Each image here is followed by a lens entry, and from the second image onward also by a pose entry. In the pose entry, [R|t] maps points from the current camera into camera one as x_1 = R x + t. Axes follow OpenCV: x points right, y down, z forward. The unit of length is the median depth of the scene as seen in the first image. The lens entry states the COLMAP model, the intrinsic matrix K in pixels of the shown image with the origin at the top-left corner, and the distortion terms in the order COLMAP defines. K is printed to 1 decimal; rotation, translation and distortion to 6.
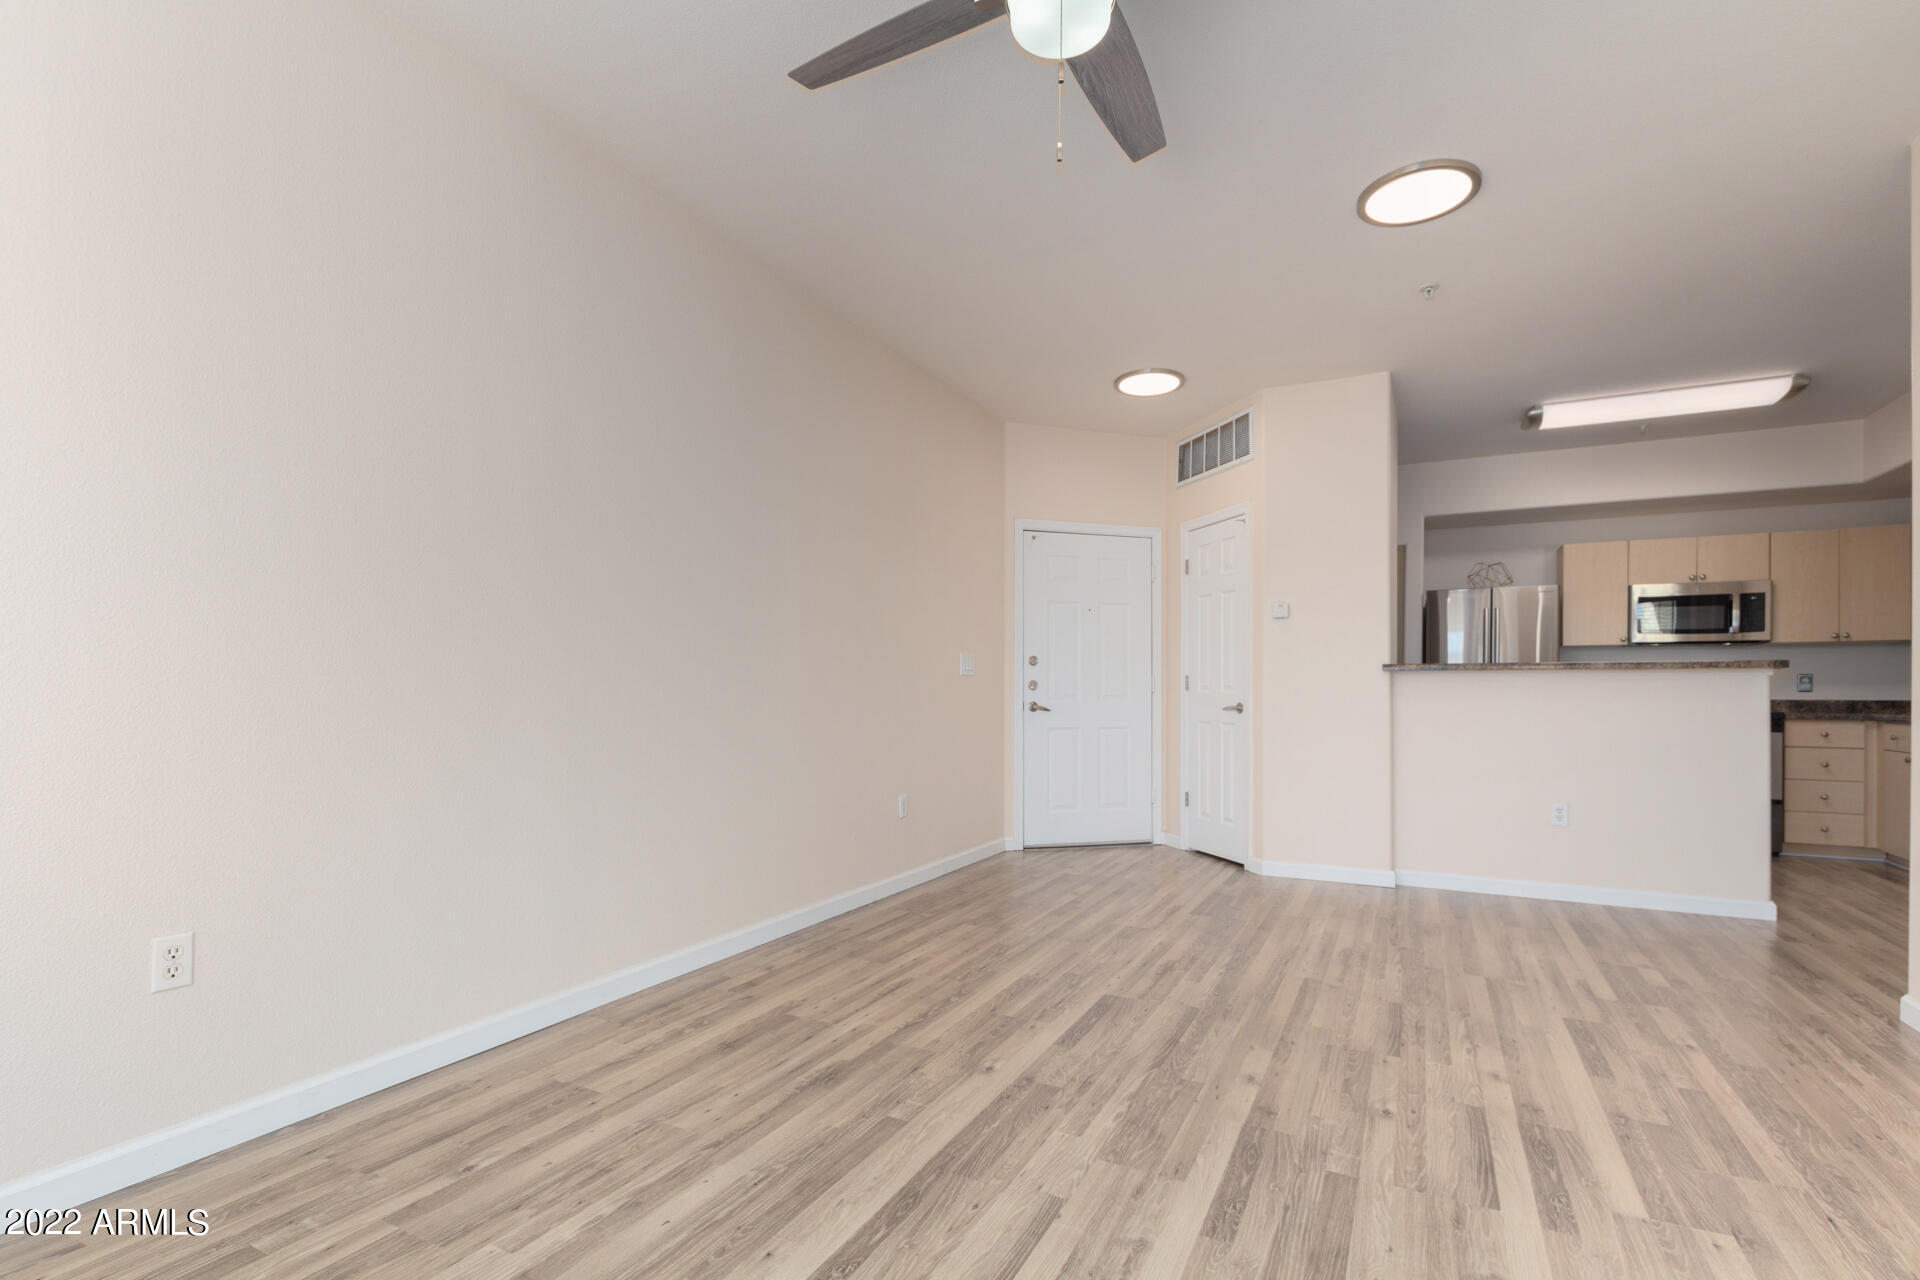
lens RADIAL K [[883.8, 0, 974.3], [0, 883.8, 691.6], [0, 0, 1]] dist [0.013368, -0.005928]
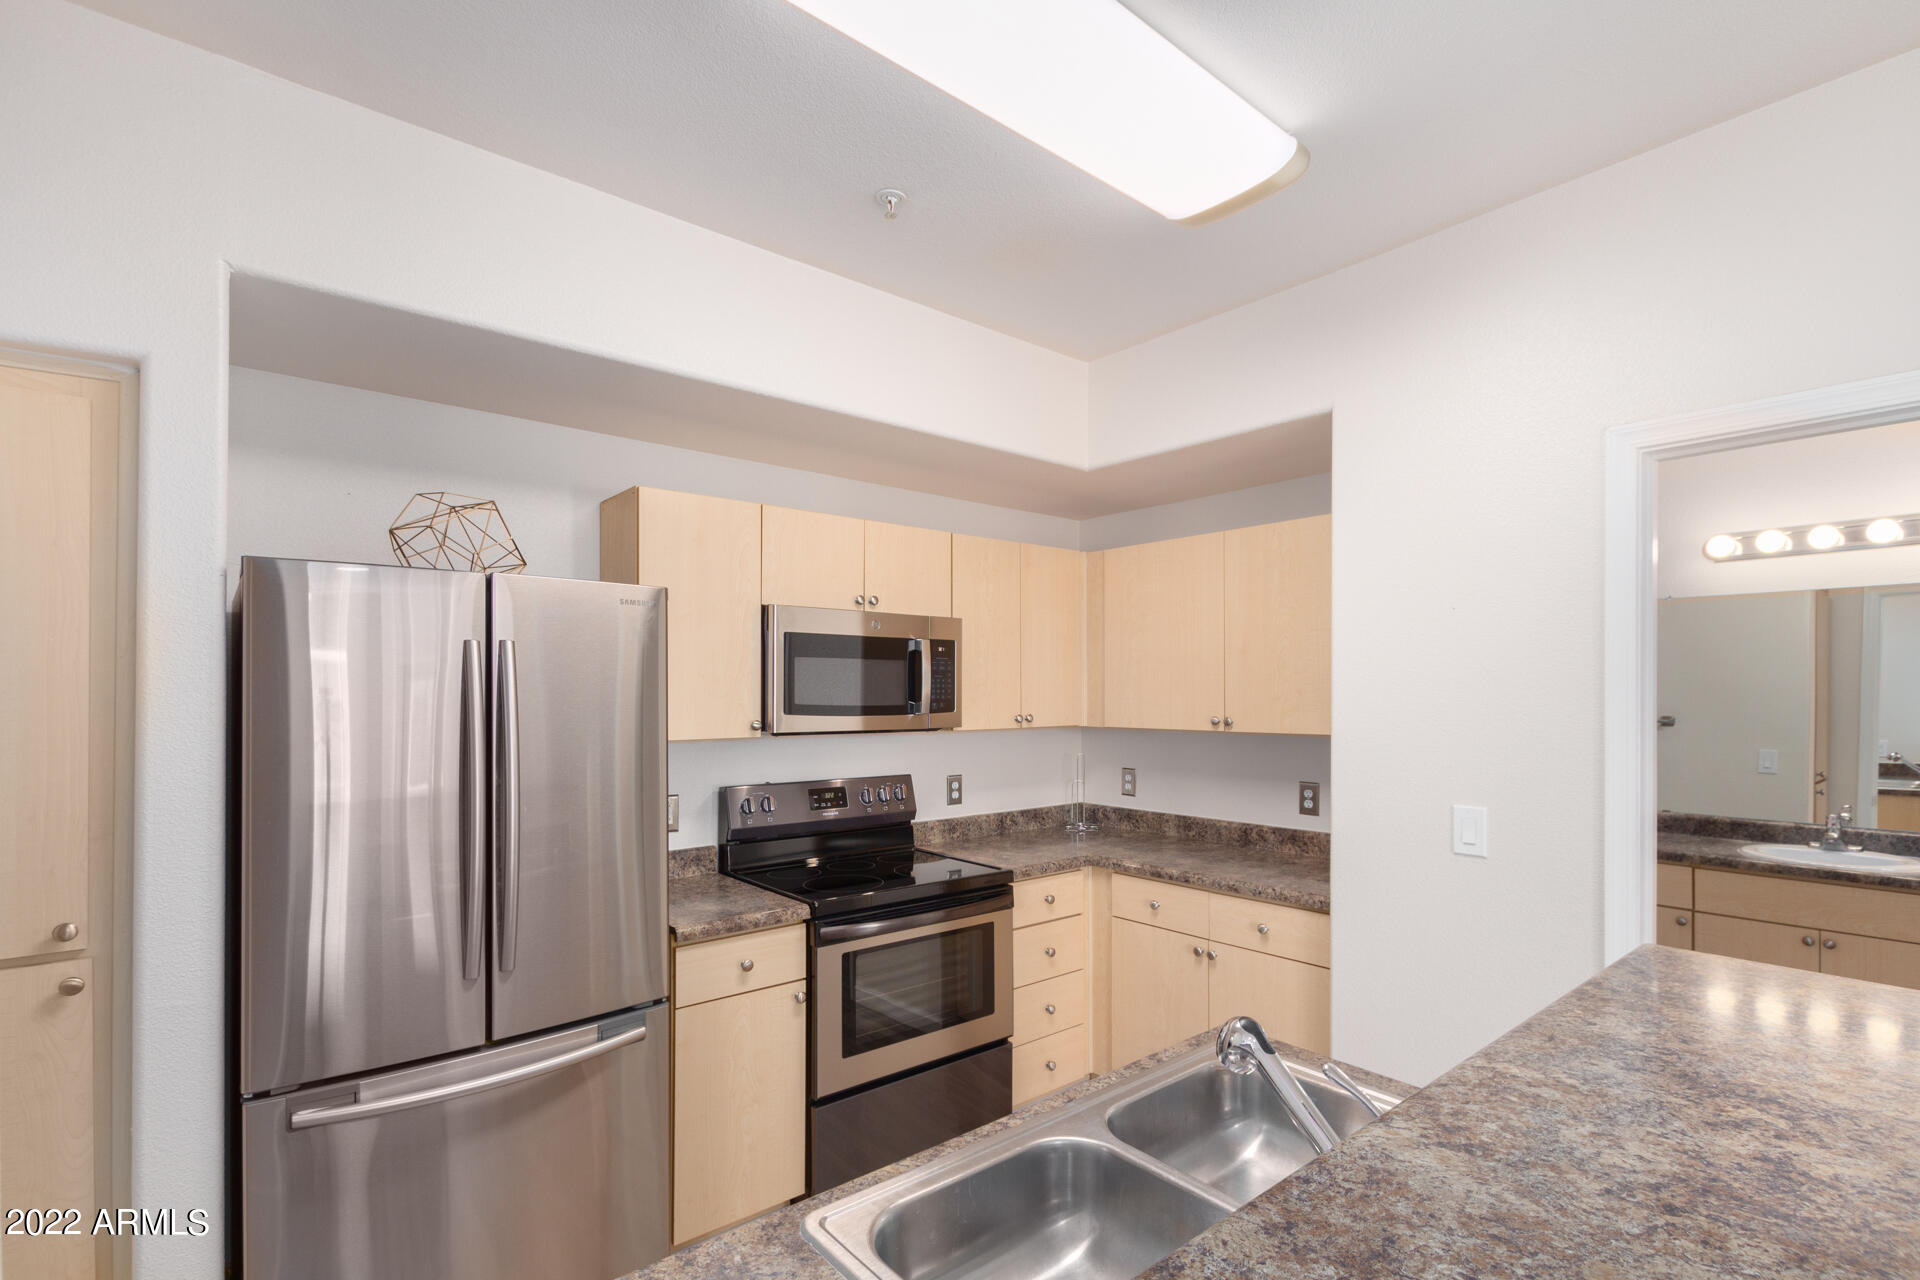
lens RADIAL K [[879.4, 0, 976.9], [0, 879.4, 686.9], [0, 0, 1]] dist [0.002821, -0.000162]
pose [[0.393020, -0.001349, 0.919529, 0.746408], [0.001256, 0.999999, 0.000930, -0.156504], [-0.919529, 0.000789, 0.393022, 1.460998]]
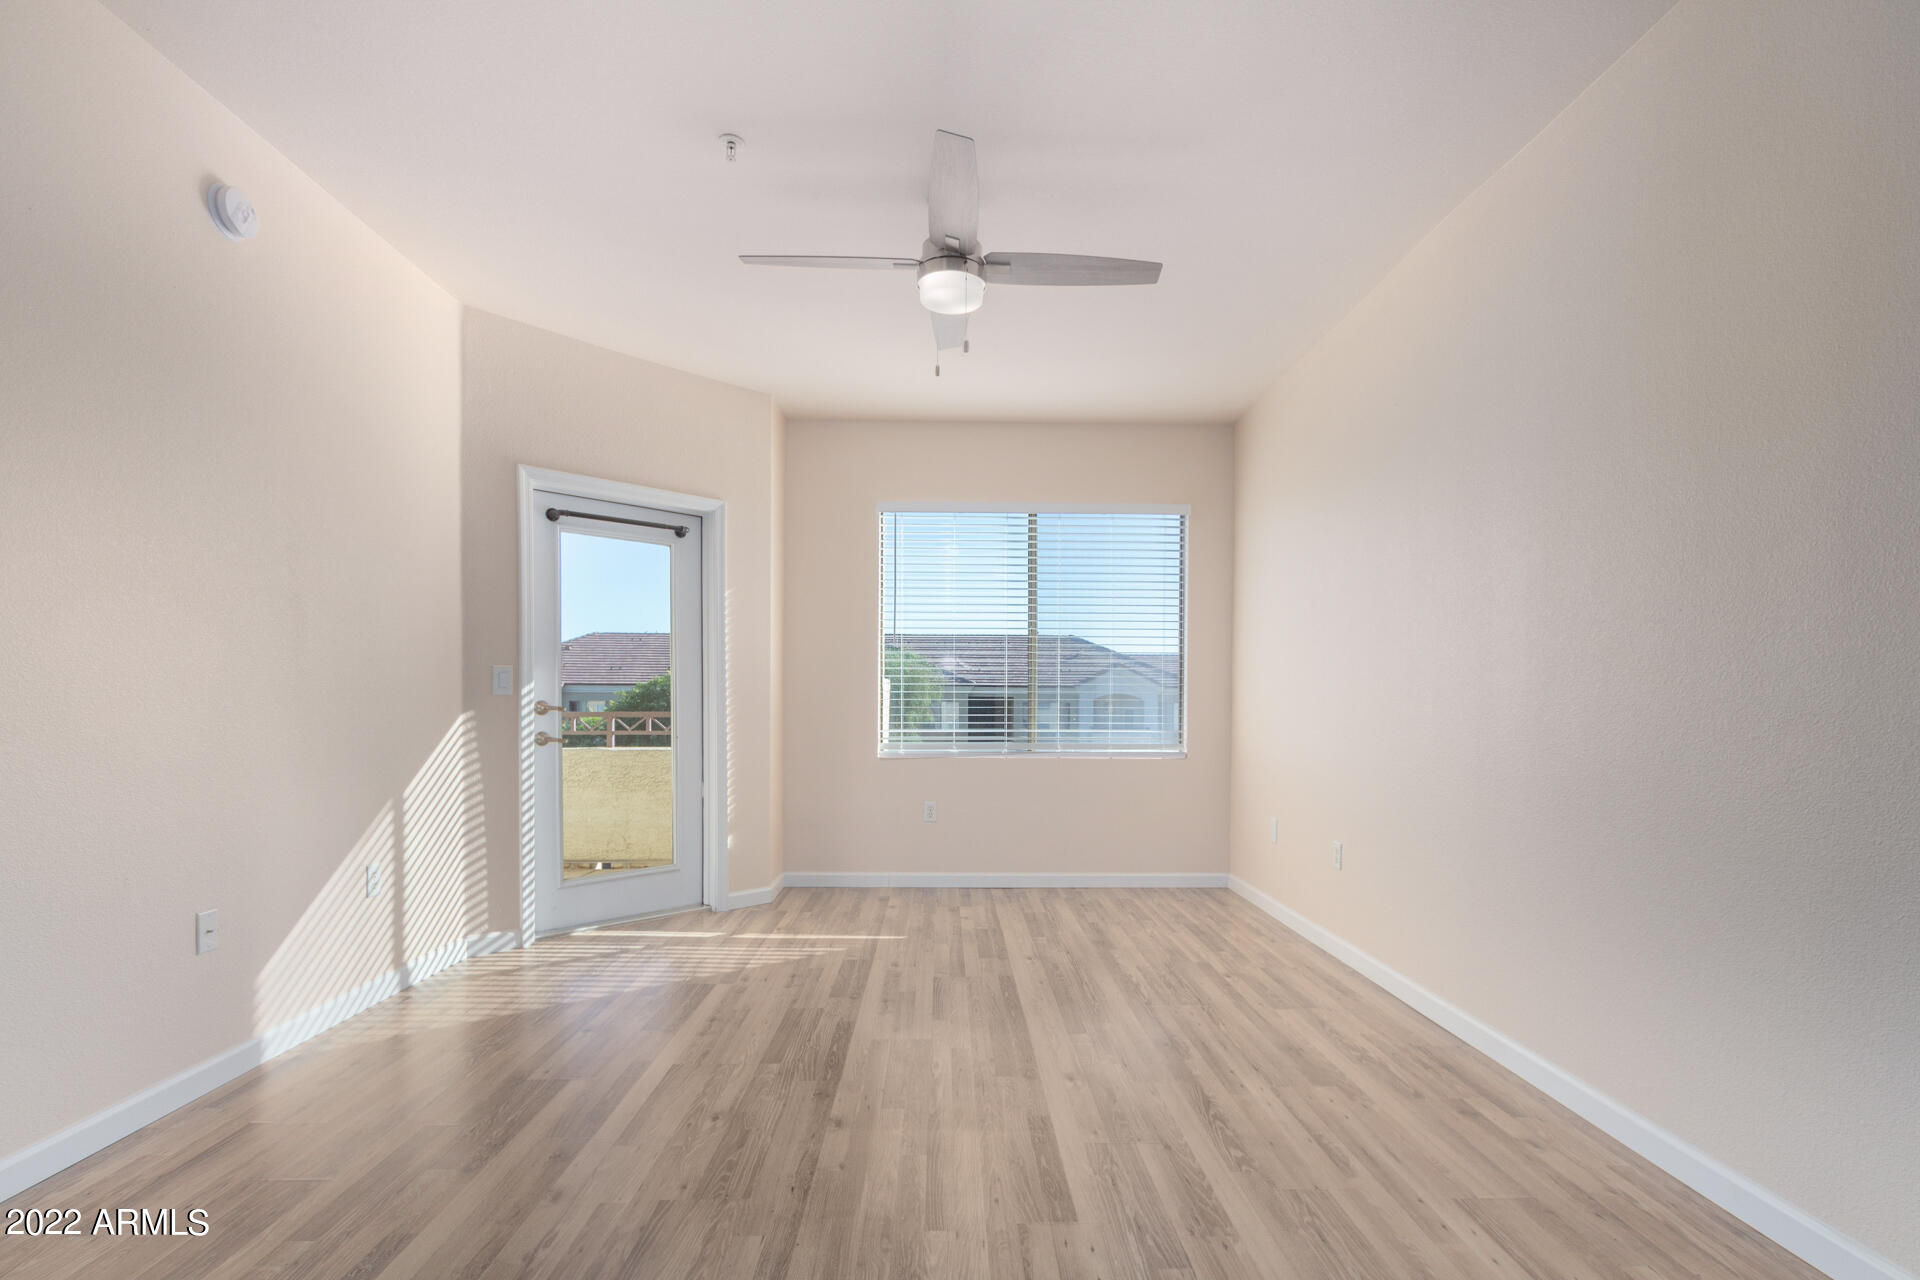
lens RADIAL K [[890.0, 0, 968.3], [0, 890.0, 713.0], [0, 0, 1]] dist [0.003571, 0.000588]
pose [[-0.879488, -0.004550, -0.475900, 0.484729], [-0.009360, 0.999926, 0.007737, -0.017911], [0.475830, 0.011259, -0.879465, 1.423786]]
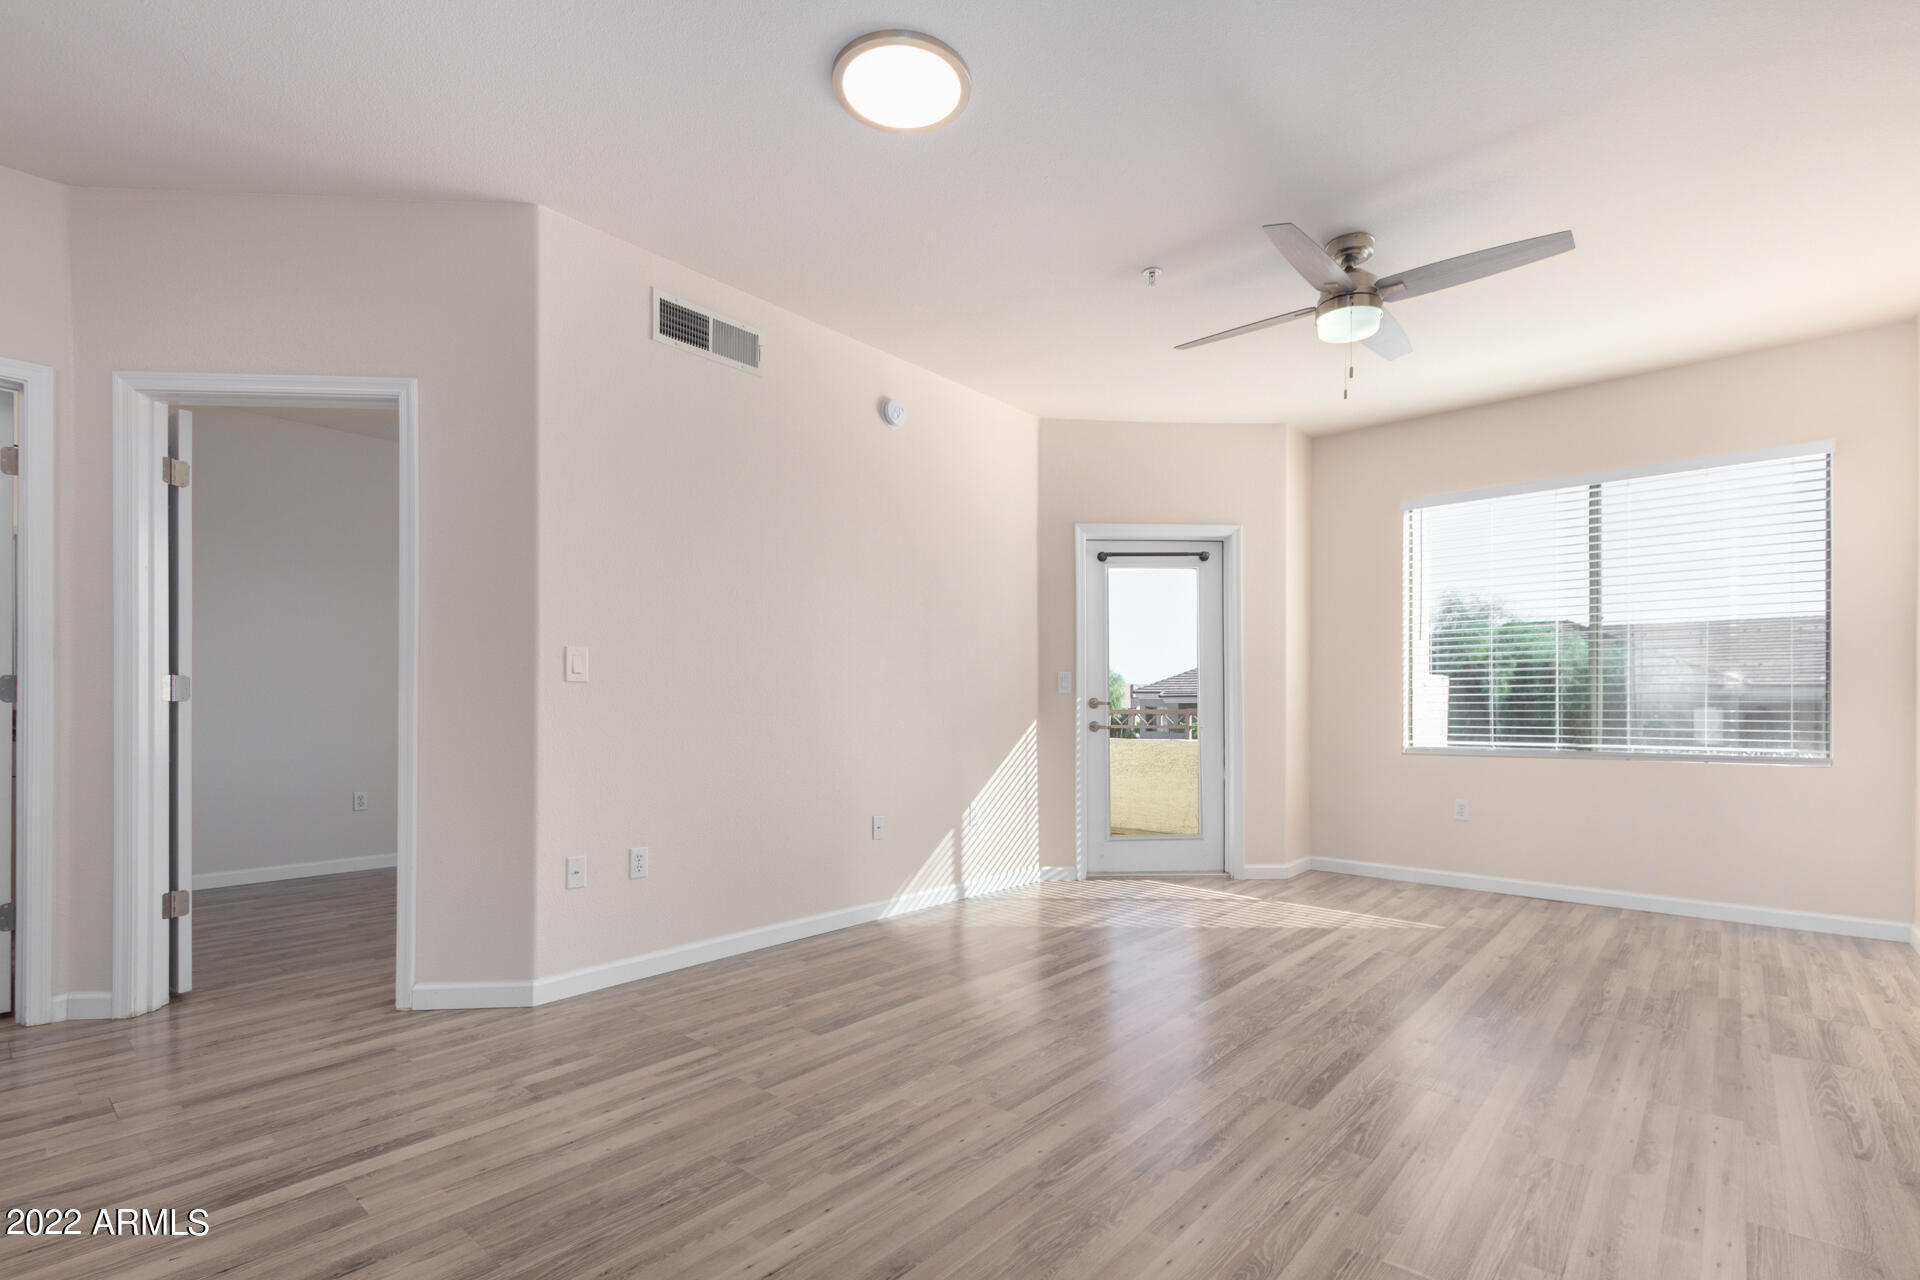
lens RADIAL K [[884.1, 0, 967.8], [0, 884.1, 711.2], [0, 0, 1]] dist [0.012104, -0.008496]
pose [[-0.970063, -0.008542, 0.242701, 0.236542], [-0.007775, 0.999961, 0.004118, 0.000665], [-0.242727, 0.002108, -0.970092, 1.703151]]
